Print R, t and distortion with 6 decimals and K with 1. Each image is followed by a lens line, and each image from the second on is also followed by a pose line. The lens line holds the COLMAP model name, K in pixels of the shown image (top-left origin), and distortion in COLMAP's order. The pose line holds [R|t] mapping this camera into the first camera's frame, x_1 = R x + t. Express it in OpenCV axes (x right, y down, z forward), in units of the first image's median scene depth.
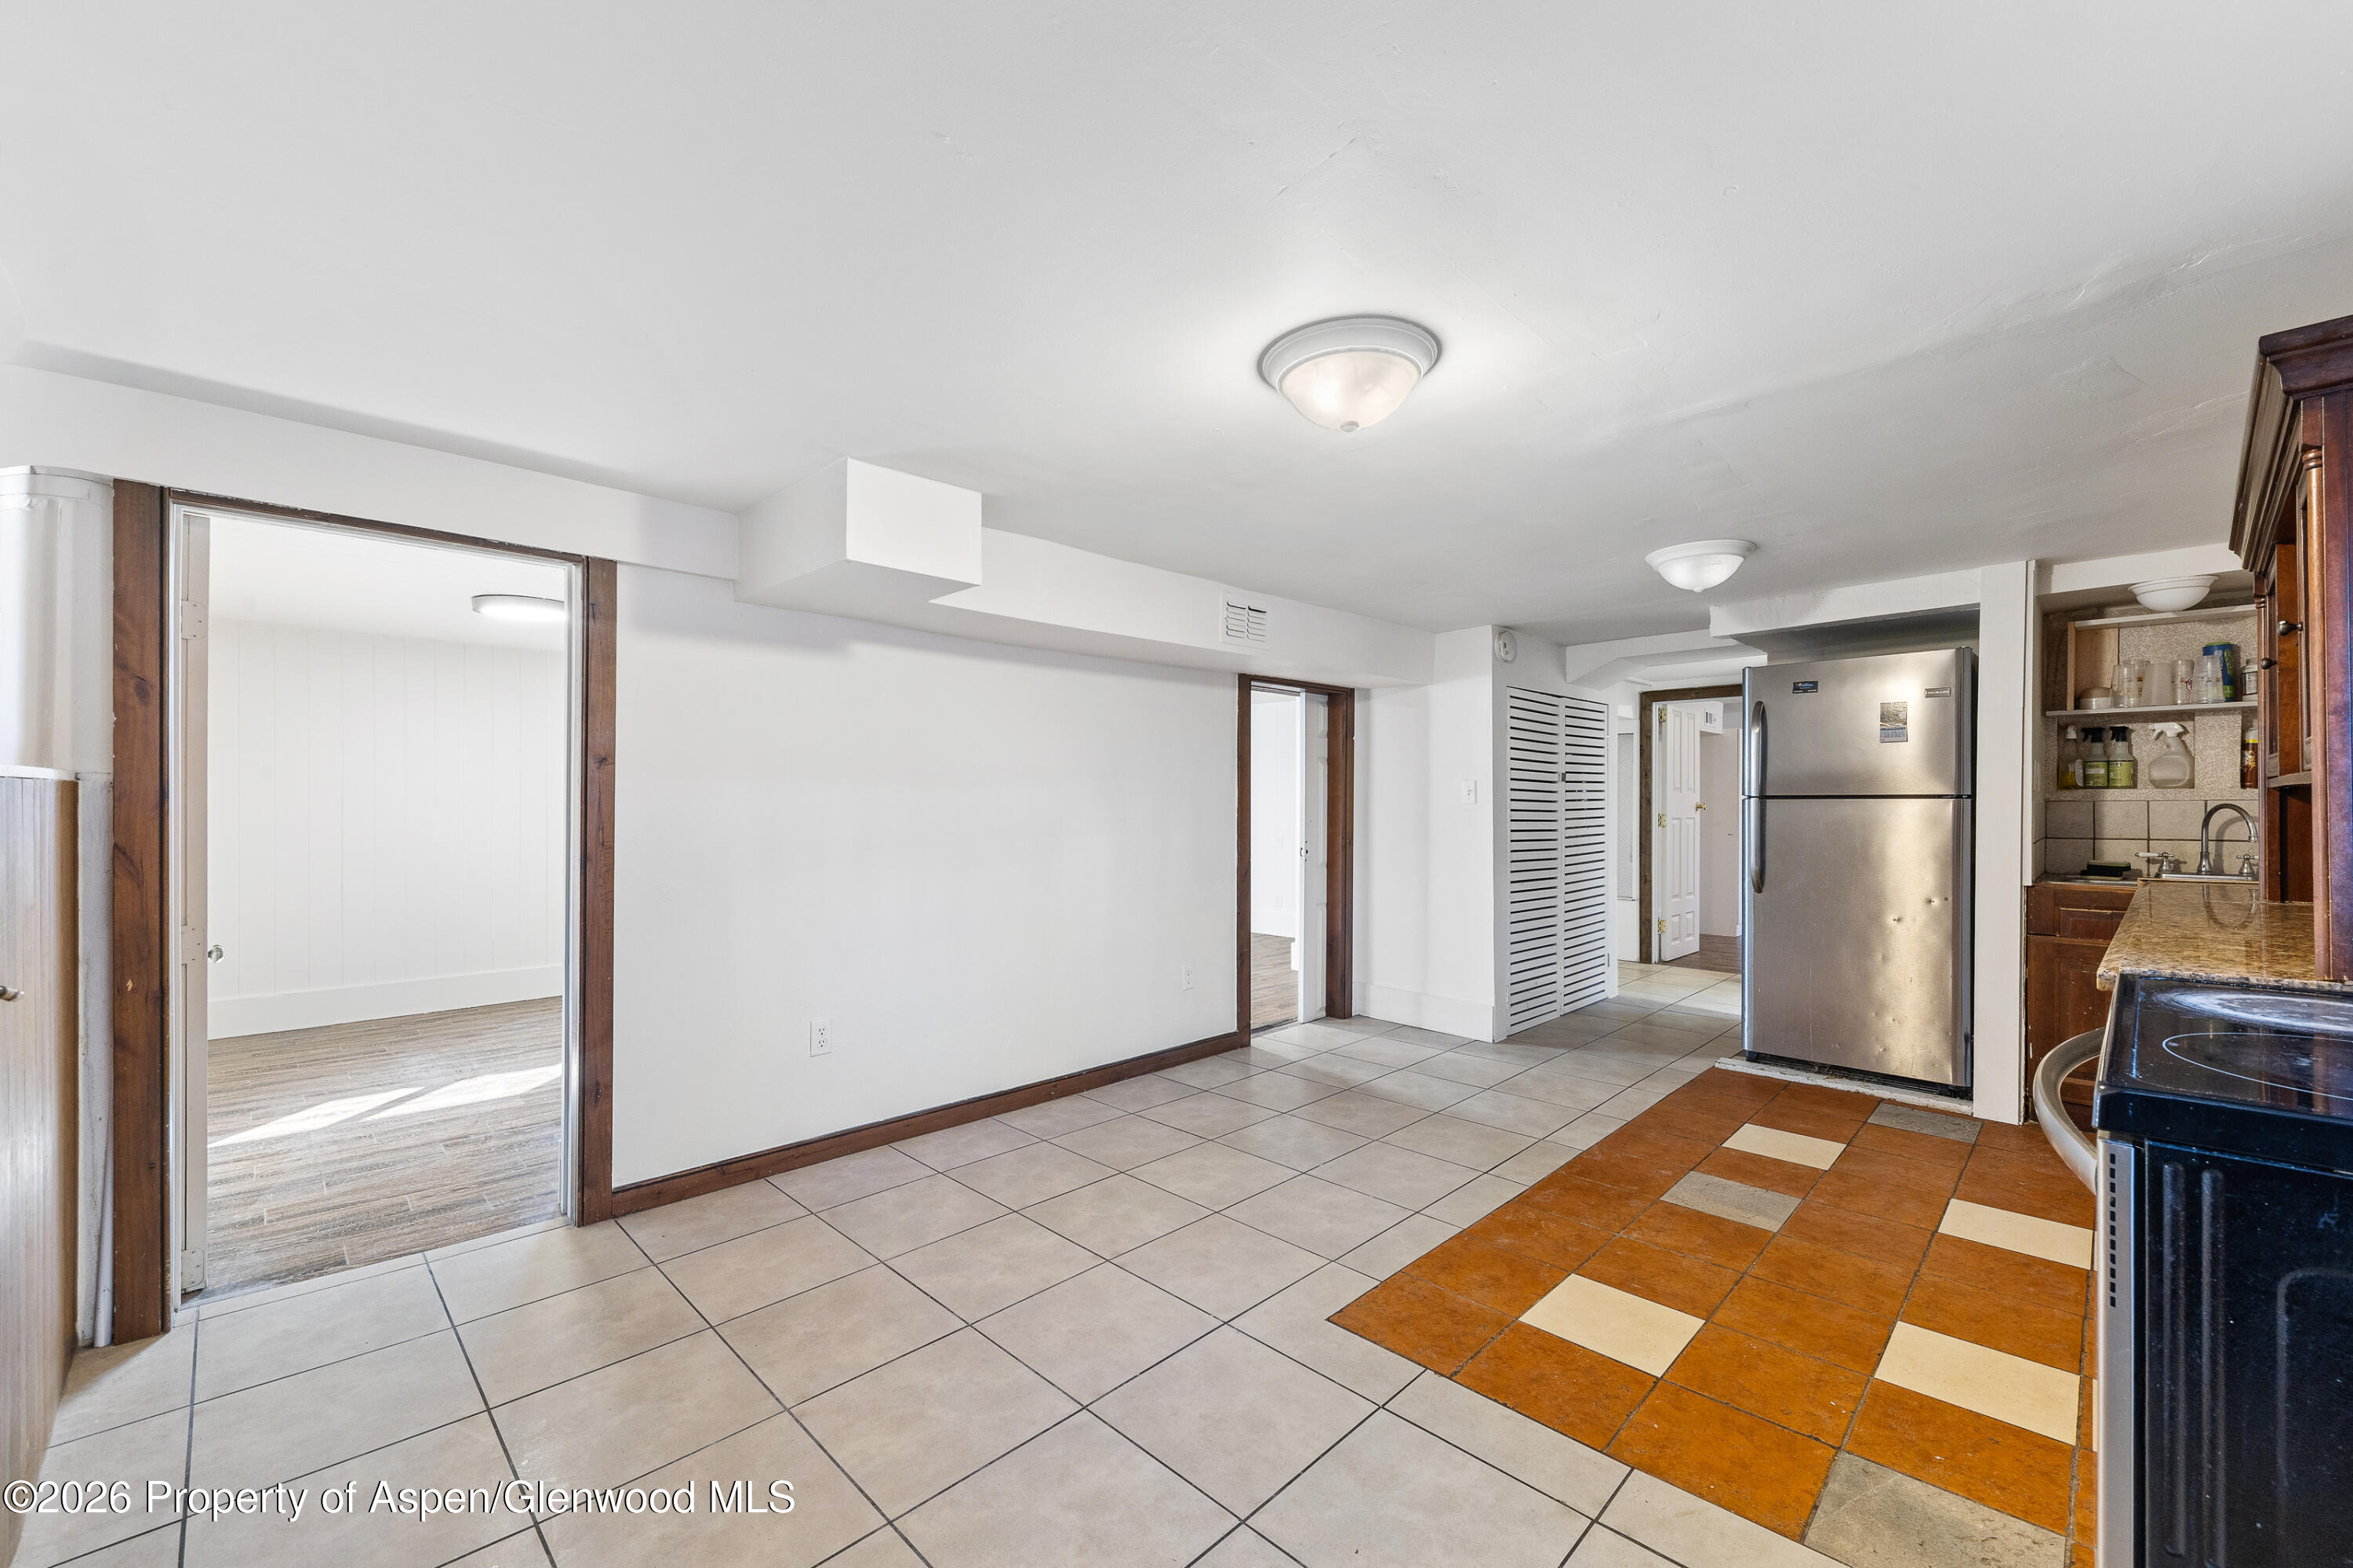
lens RADIAL K [[933.1, 0, 1175.6], [0, 933.1, 798.2], [0, 0, 1]] dist [0.000361, -0.001035]
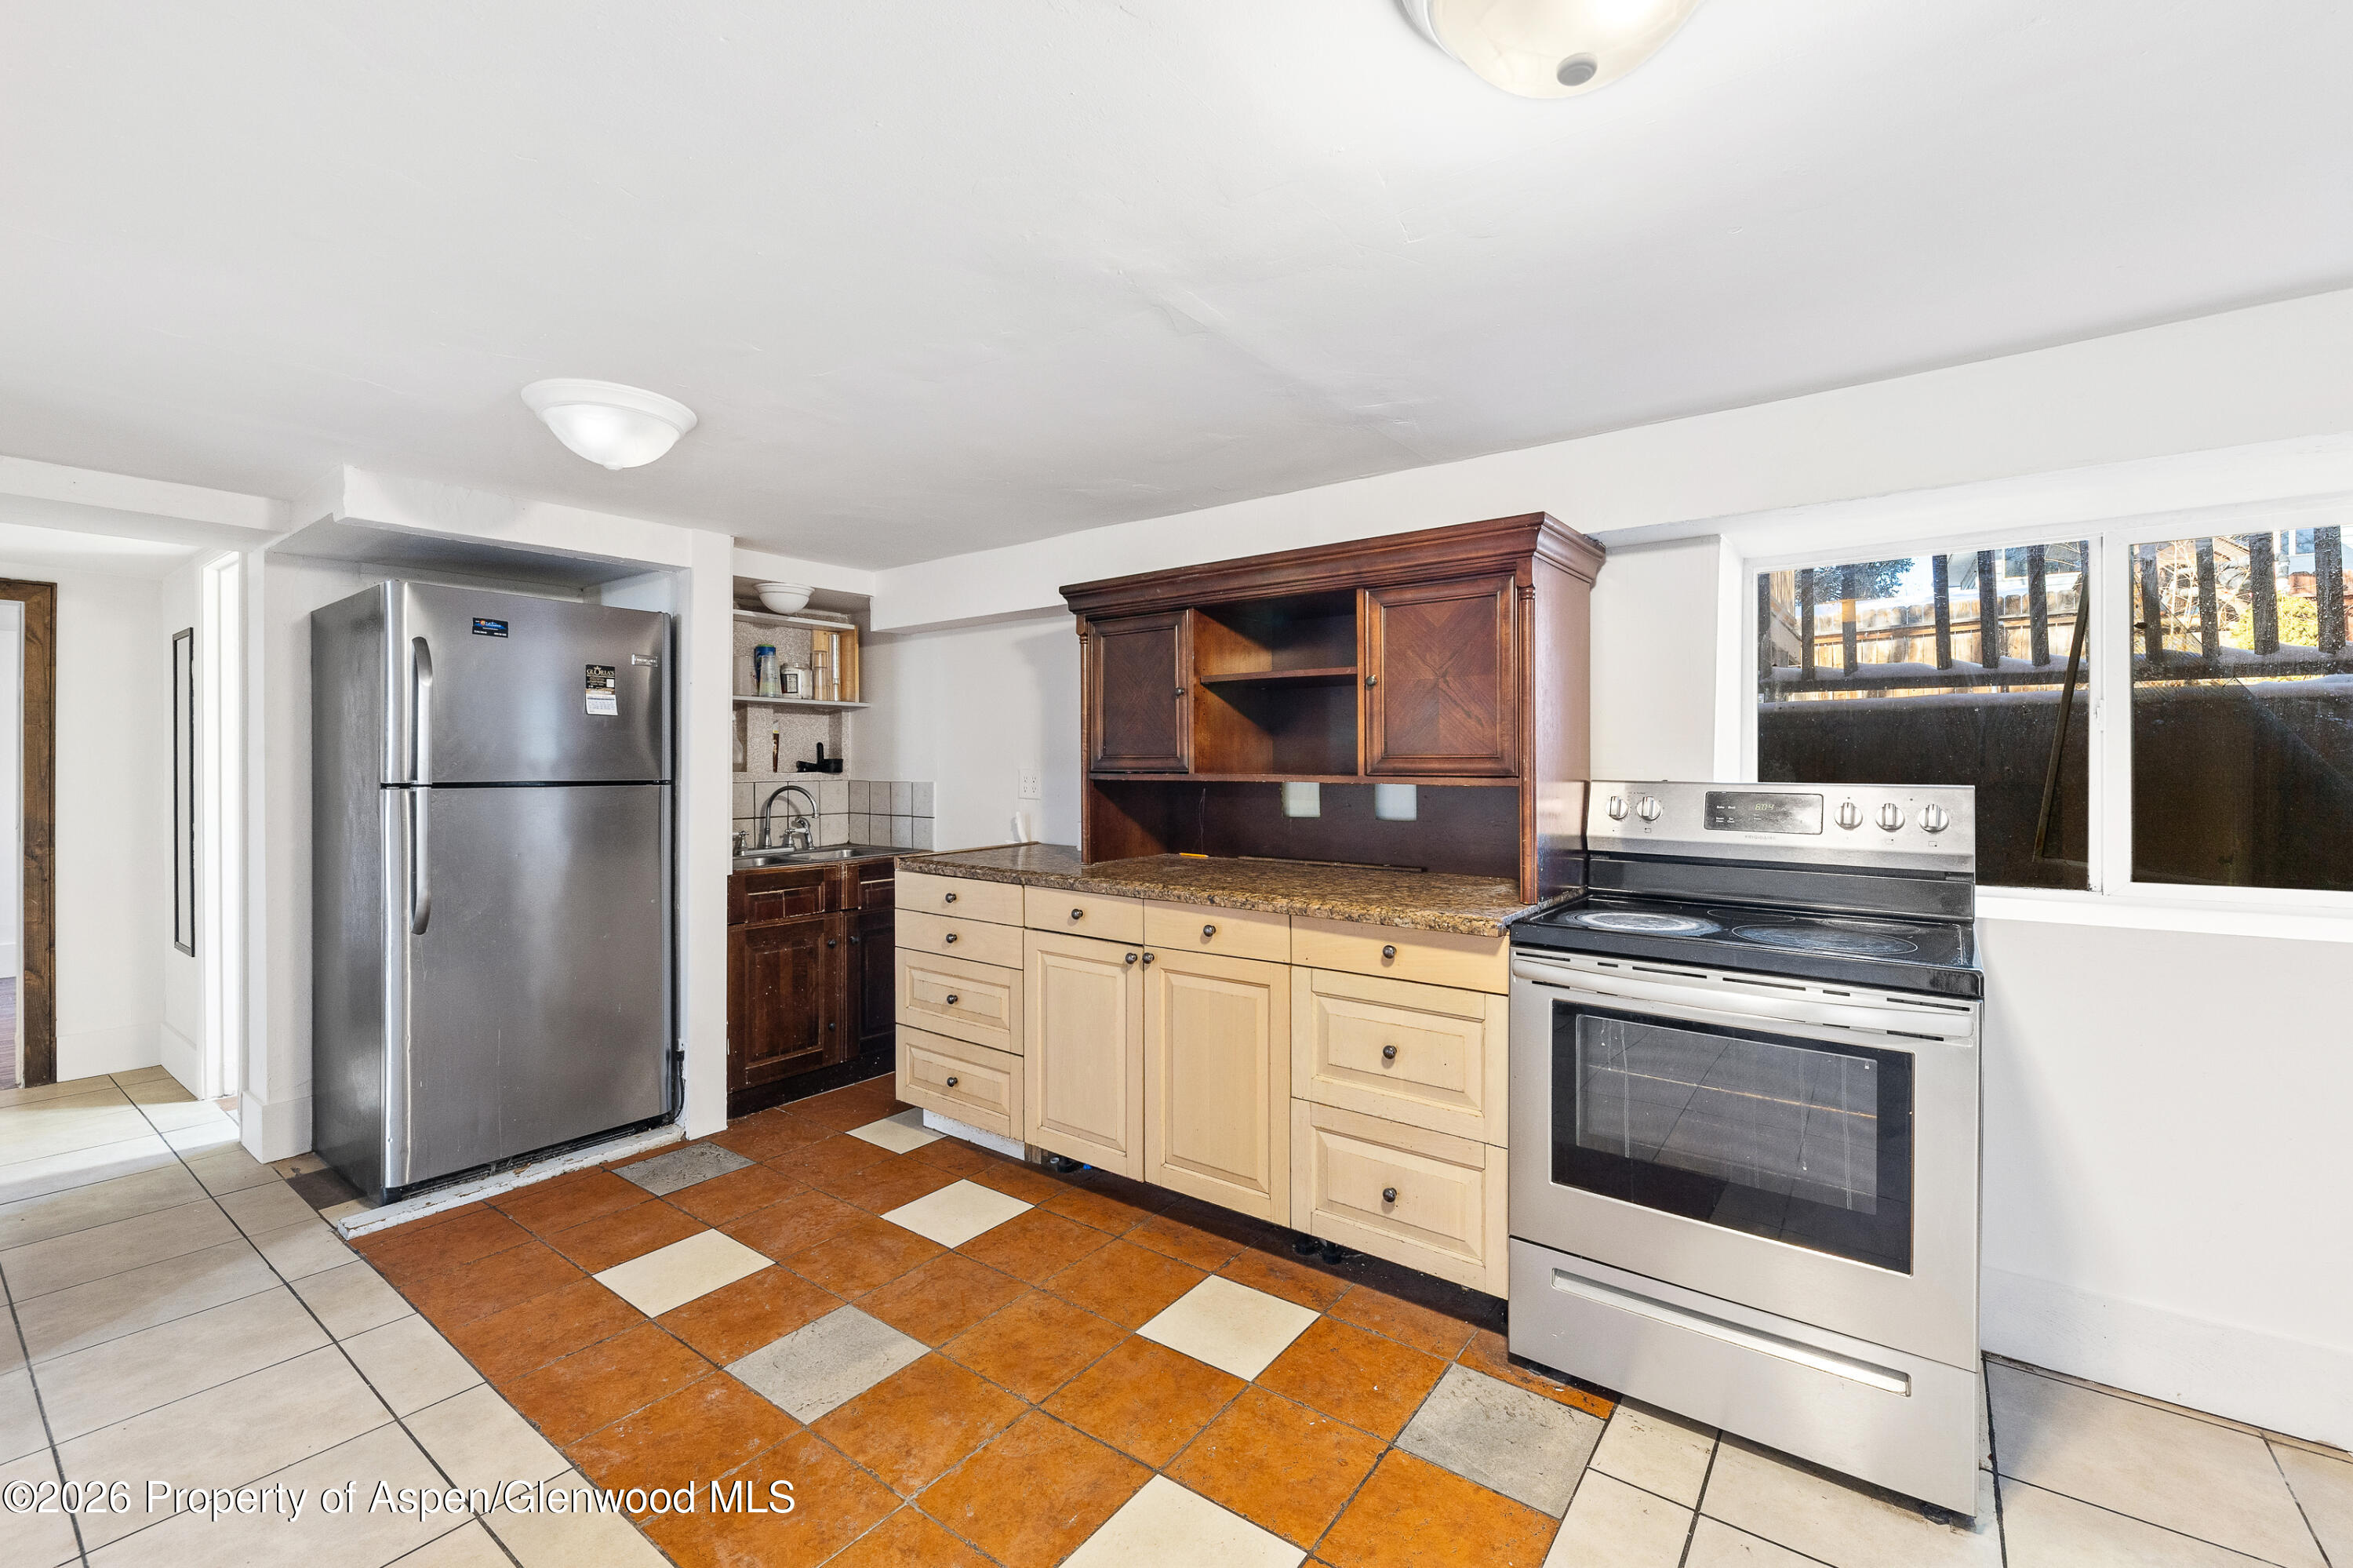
lens RADIAL K [[991.0, 0, 1173.3], [0, 991.0, 764.5], [0, 0, 1]] dist [0.003735, -0.000517]
pose [[-0.152460, 0.001046, 0.988309, -0.161813], [-0.003825, 0.999991, -0.001648, -0.020254], [-0.988302, -0.004032, -0.152455, 0.707962]]
